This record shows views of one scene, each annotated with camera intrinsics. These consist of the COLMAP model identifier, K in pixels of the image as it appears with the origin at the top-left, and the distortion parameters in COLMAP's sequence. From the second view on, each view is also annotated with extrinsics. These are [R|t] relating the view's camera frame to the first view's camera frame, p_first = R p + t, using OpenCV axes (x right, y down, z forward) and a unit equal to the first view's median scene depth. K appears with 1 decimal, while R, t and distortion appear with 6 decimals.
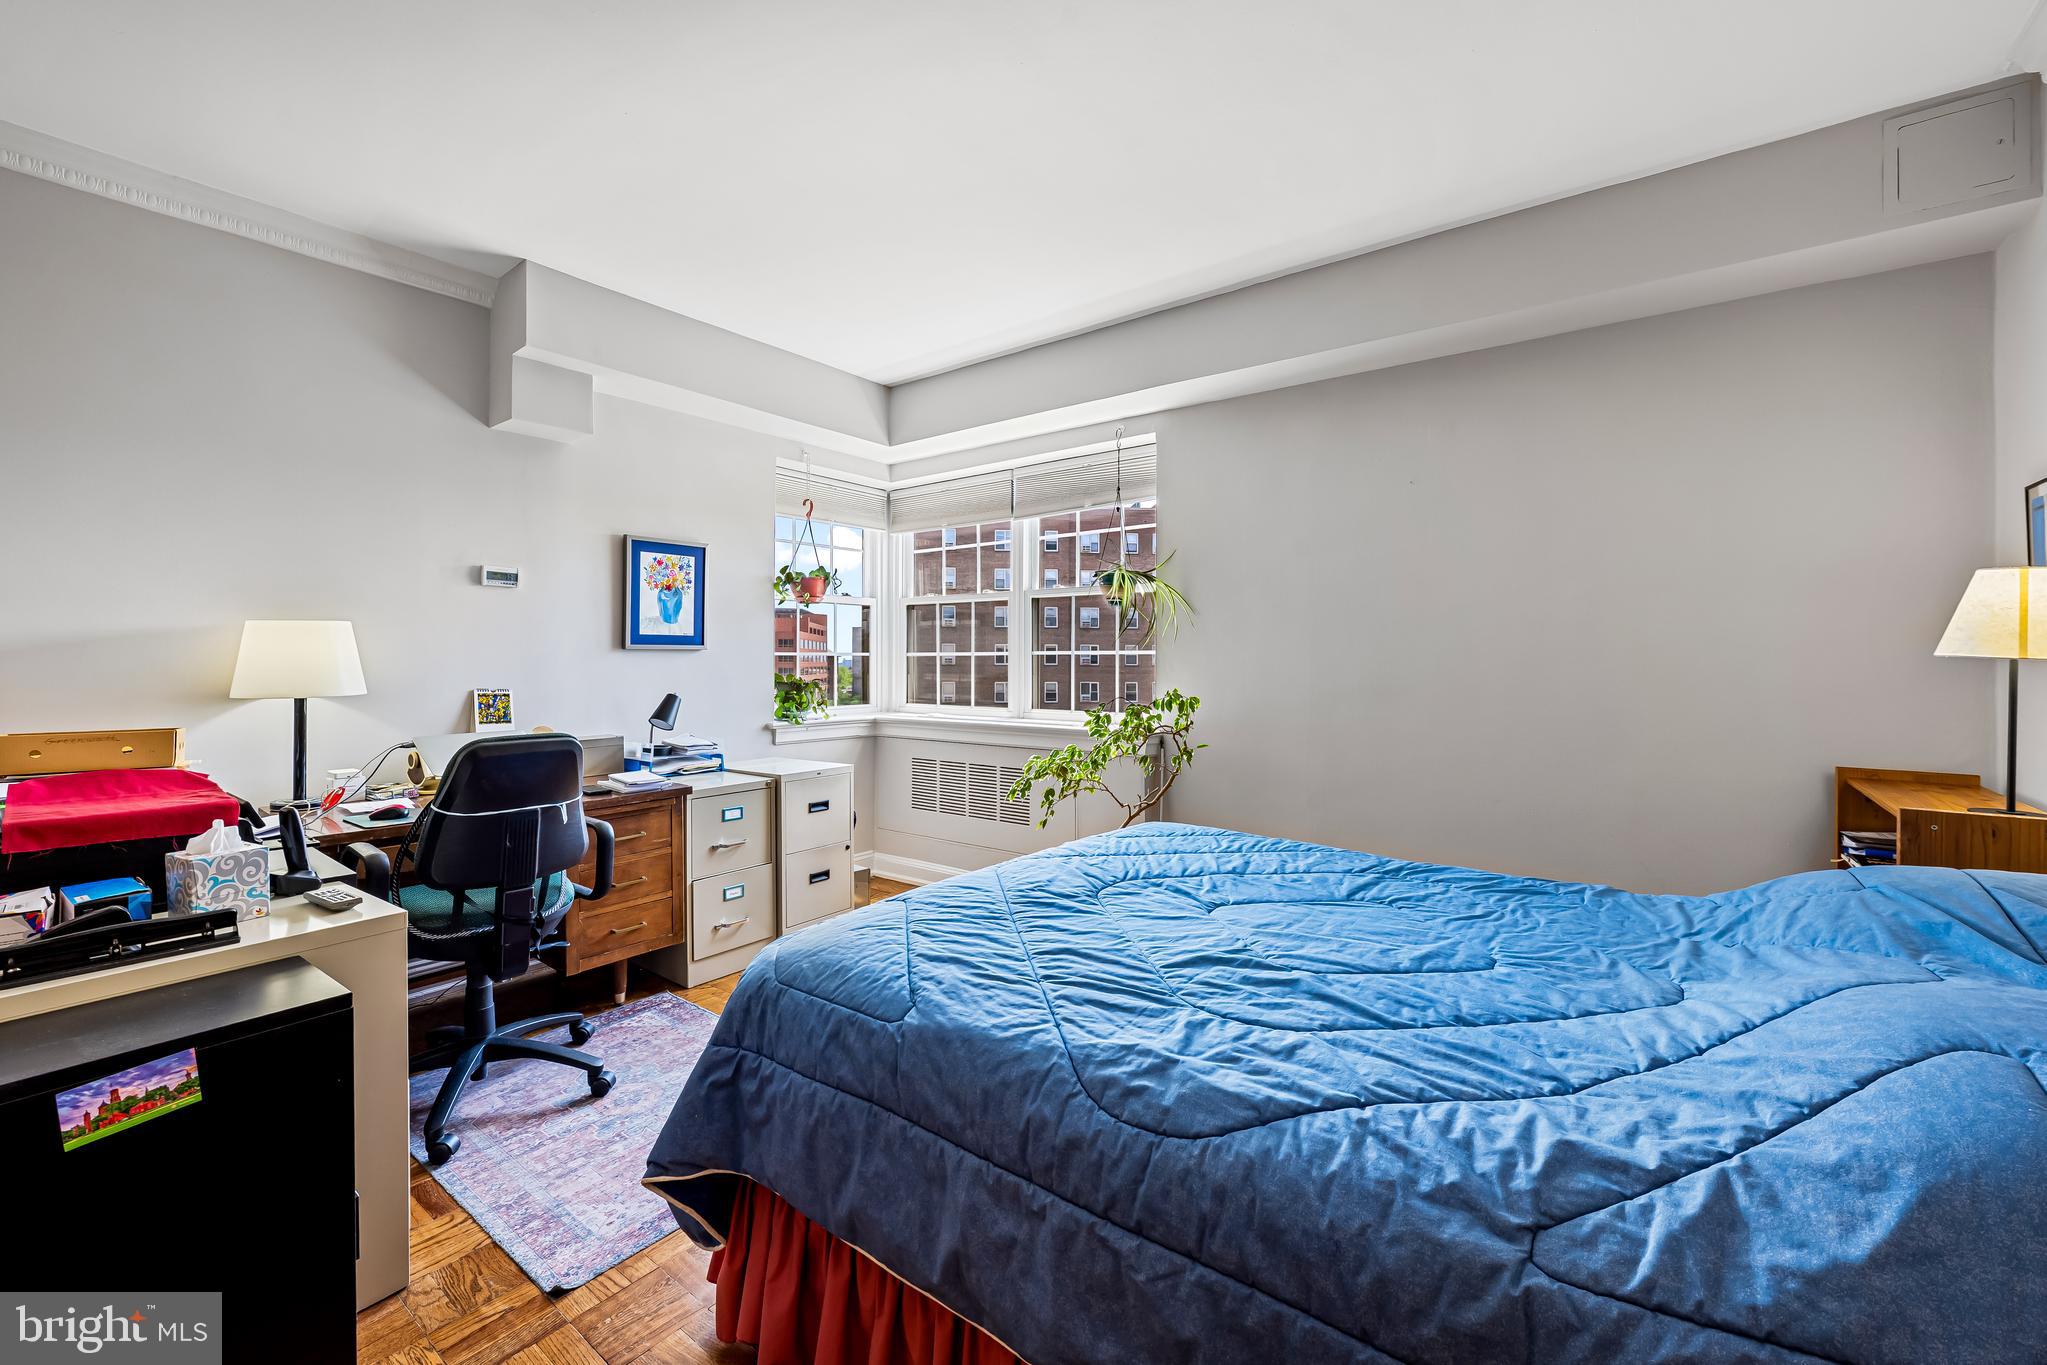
lens RADIAL K [[835.7, 0, 1017.0], [0, 835.7, 655.9], [0, 0, 1]] dist [-0.008236, 0.000984]
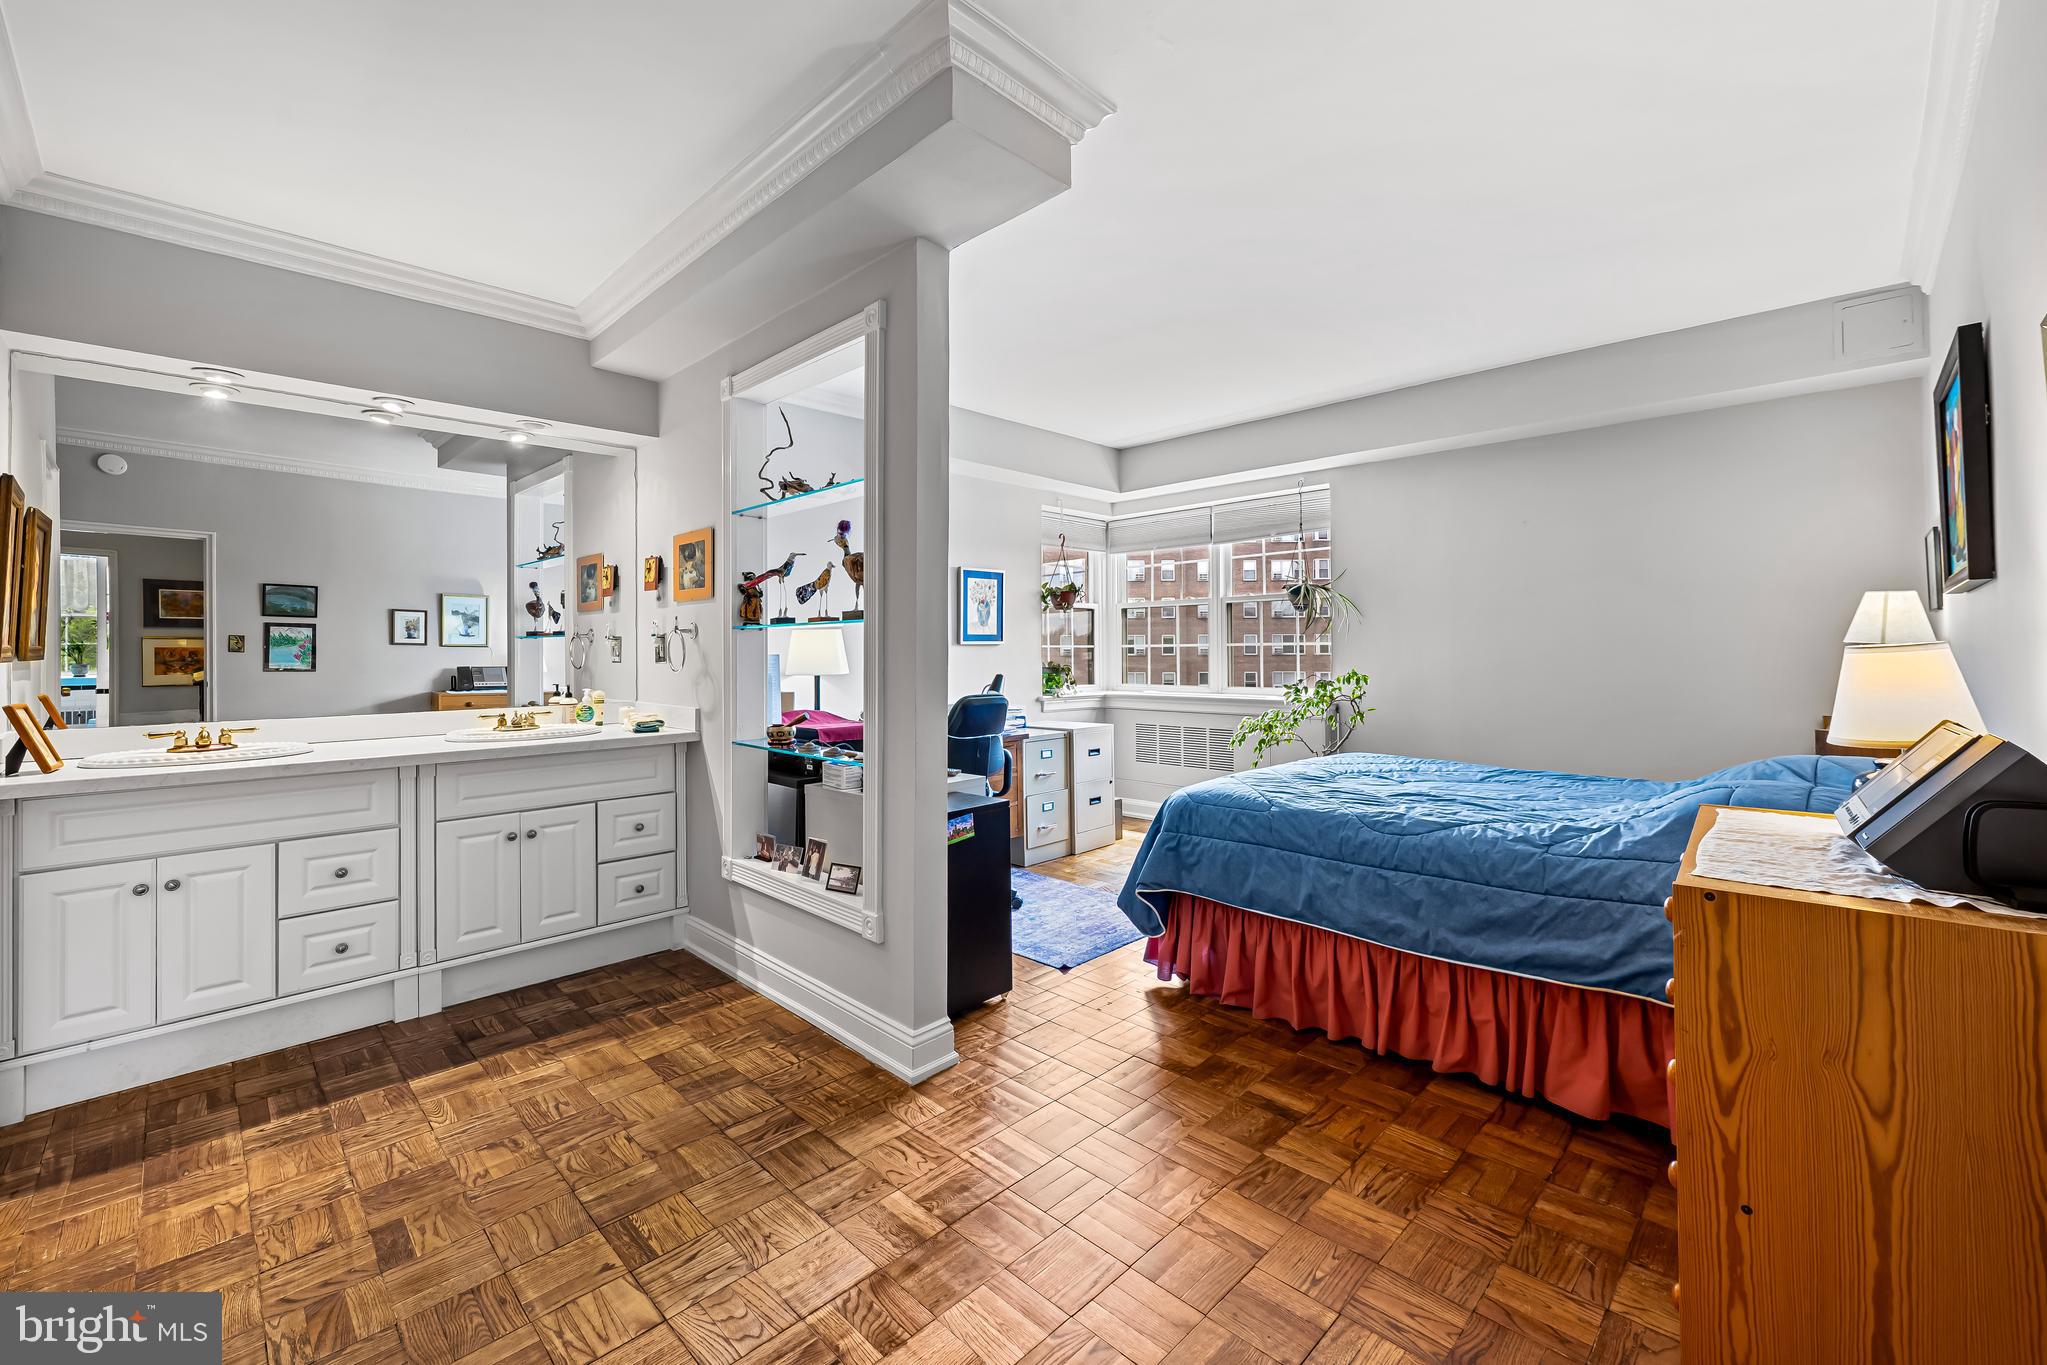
lens RADIAL K [[835.7, 0, 1022.4], [0, 835.7, 637.3], [0, 0, 1]] dist [-0.008236, 0.000984]
pose [[0.992067, -0.009745, -0.125331, -0.183232], [0.008293, 0.999892, -0.012097, -0.002010], [0.125436, 0.010962, 0.992041, -0.469754]]
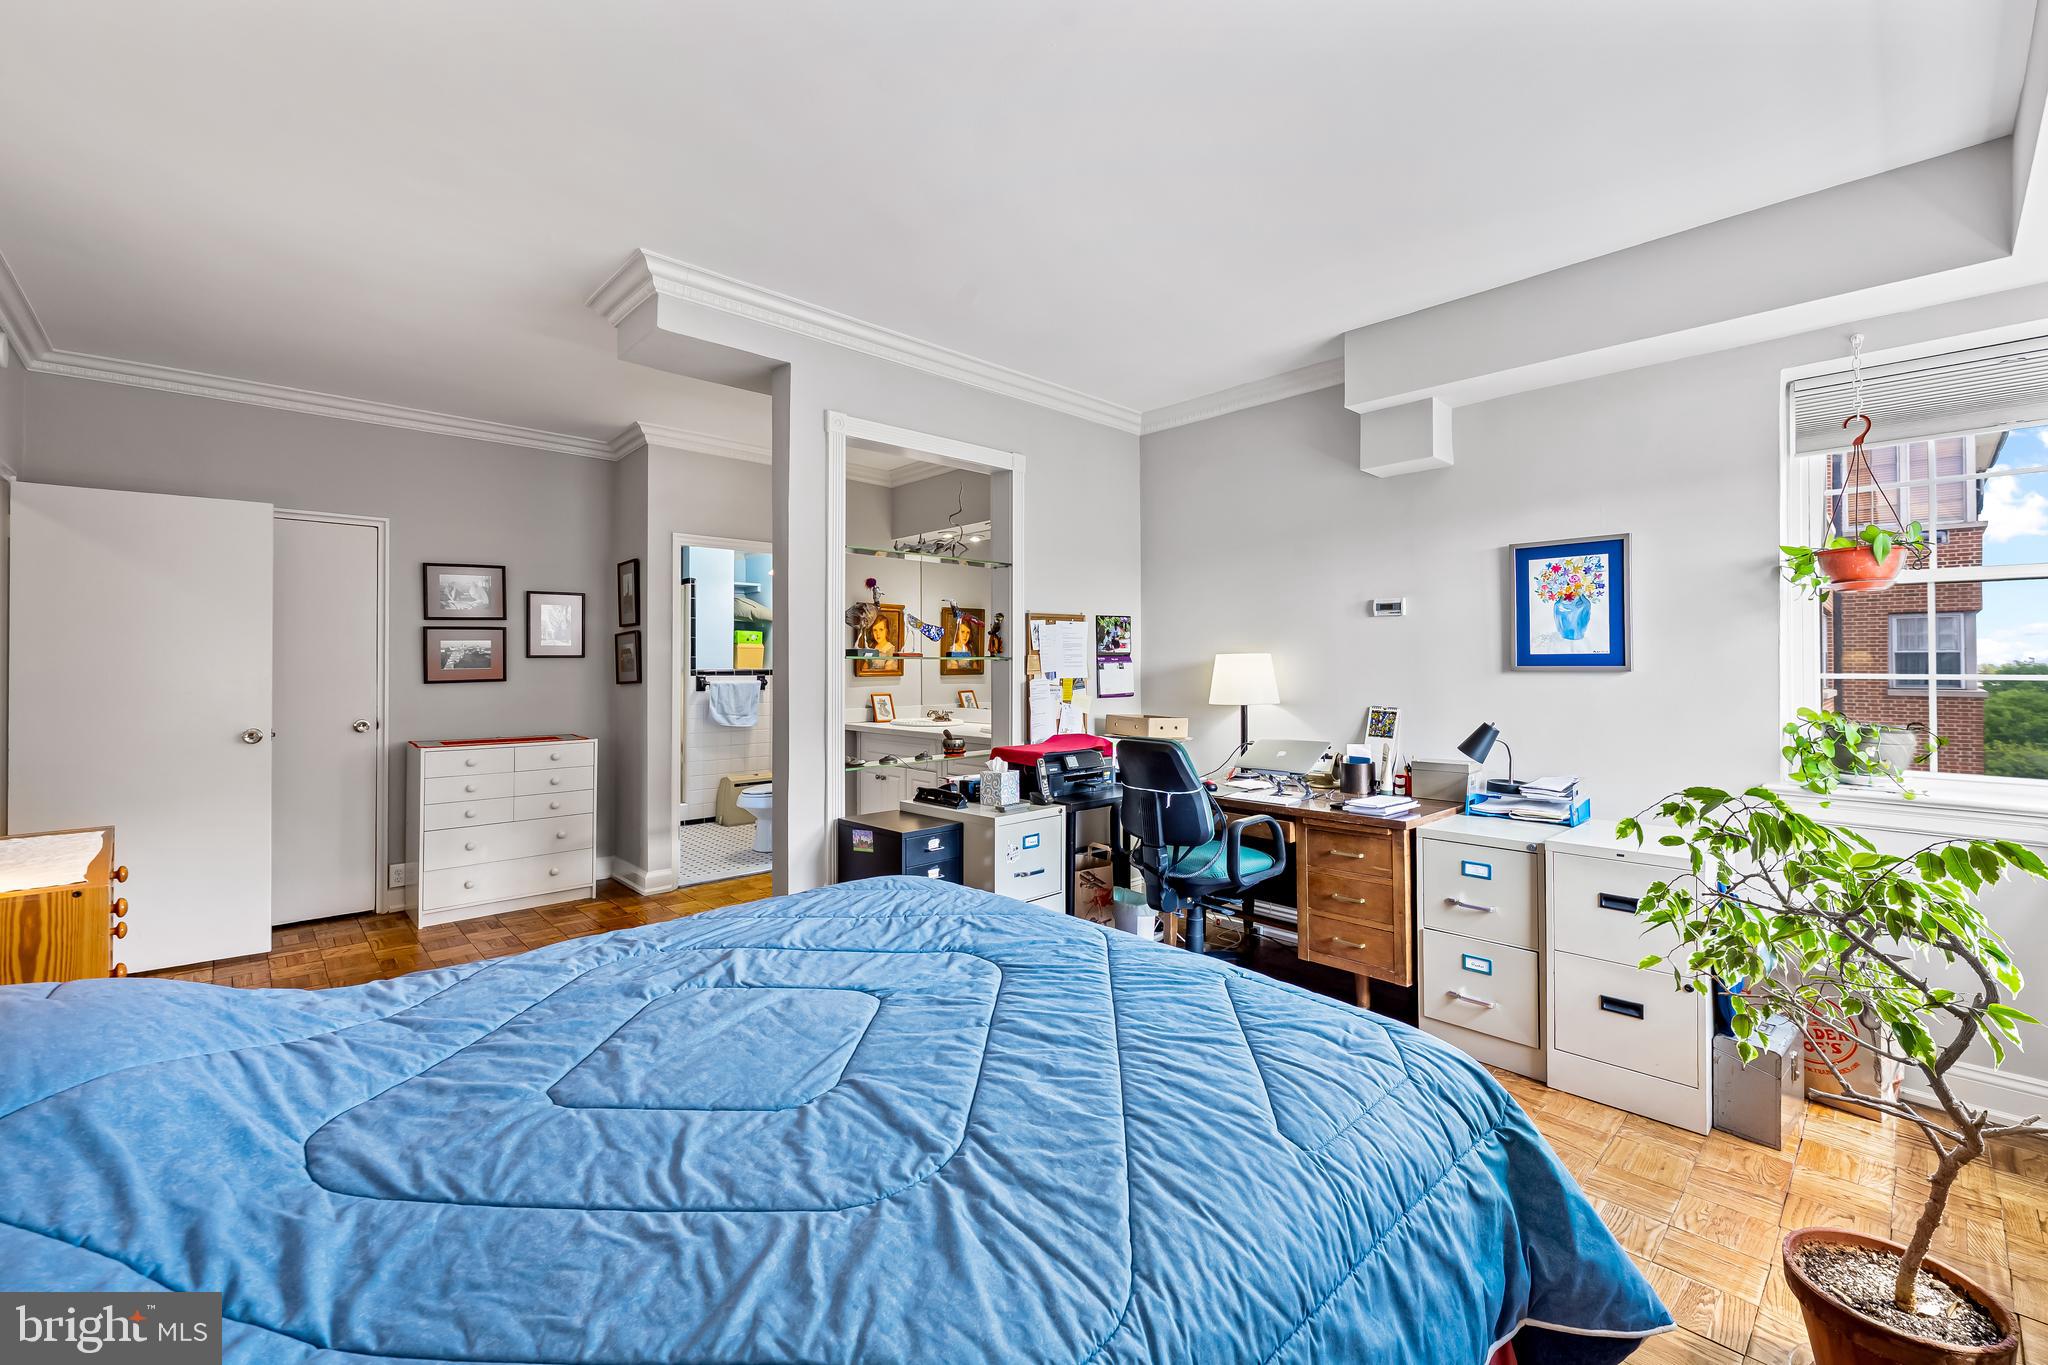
lens RADIAL K [[836.1, 0, 1021.9], [0, 836.1, 655.2], [0, 0, 1]] dist [-0.008236, 0.000984]
pose [[-0.152657, -0.014307, -0.988176, 0.527870], [0.002703, 0.999885, -0.014894, -0.014144], [0.988275, -0.004945, -0.152601, 0.640960]]
